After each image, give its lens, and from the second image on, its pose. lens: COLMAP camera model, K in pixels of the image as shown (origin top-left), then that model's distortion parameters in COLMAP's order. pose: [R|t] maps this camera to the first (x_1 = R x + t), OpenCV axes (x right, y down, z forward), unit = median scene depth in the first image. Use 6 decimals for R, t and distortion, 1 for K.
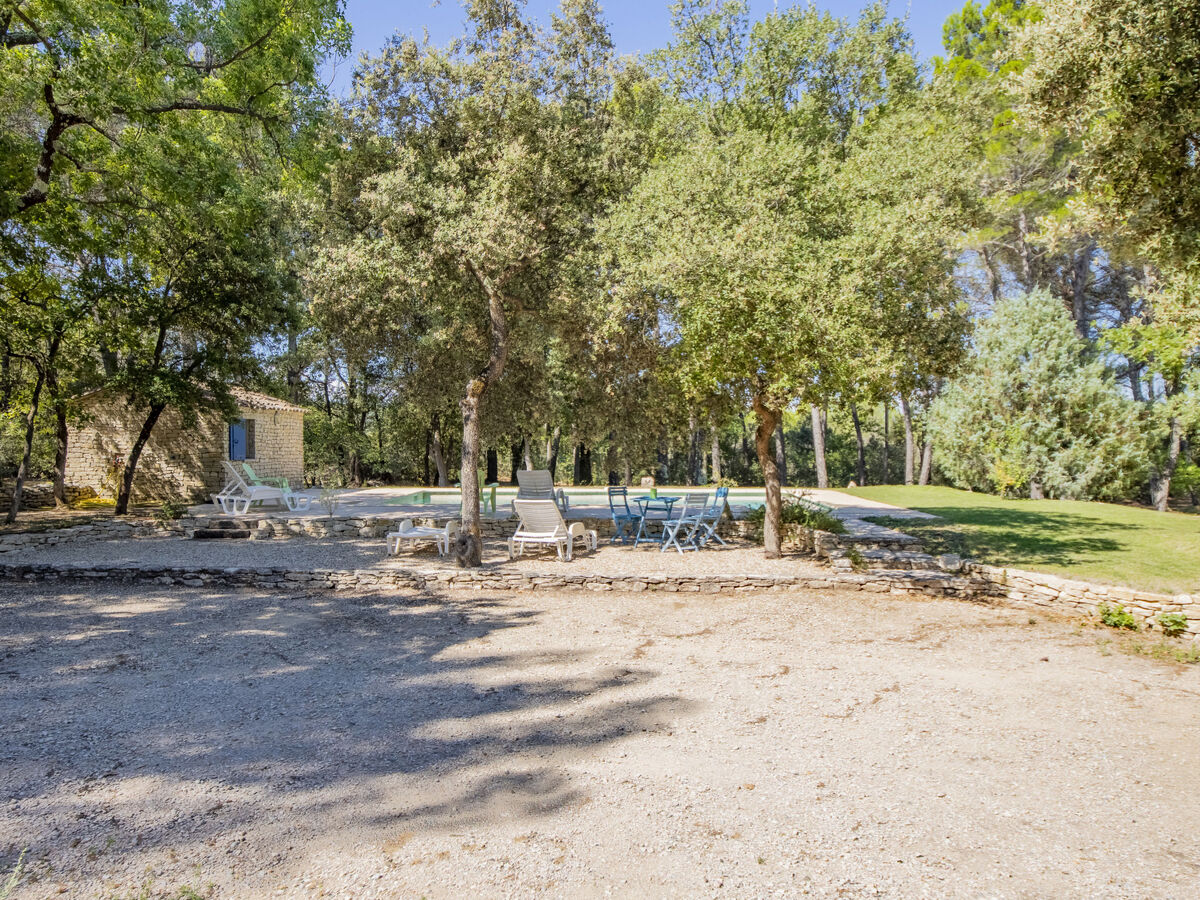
lens RADIAL K [[888.3, 0, 567.8], [0, 888.3, 464.3], [0, 0, 1]] dist [0.041655, -0.007752]
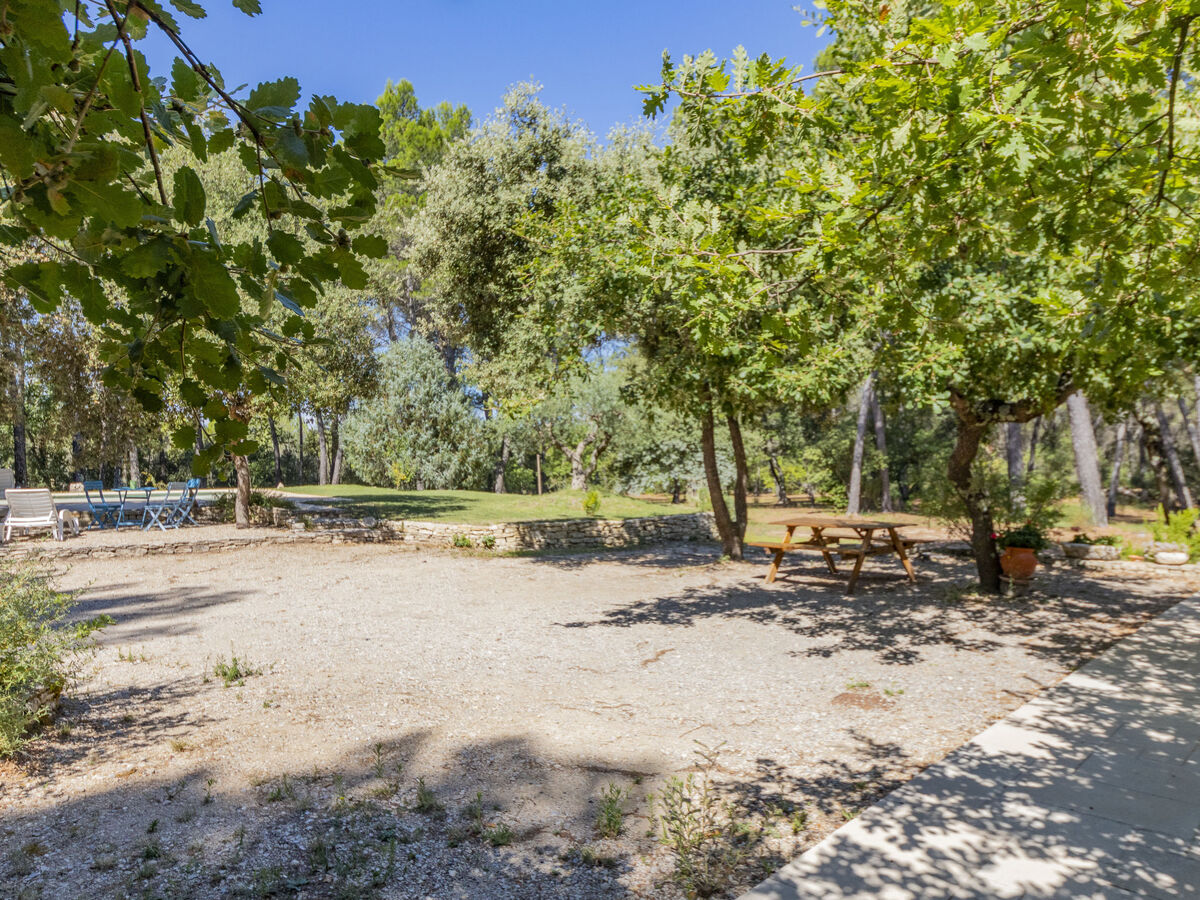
lens RADIAL K [[857.1, 0, 600.0], [0, 857.1, 450.0], [0, 0, 1]] dist [0.001230, 0.001176]
pose [[0.772209, 0.002609, 0.635363, -0.183629], [0.018887, 0.999455, -0.027058, 0.035827], [-0.635088, 0.032894, 0.771739, -0.351302]]
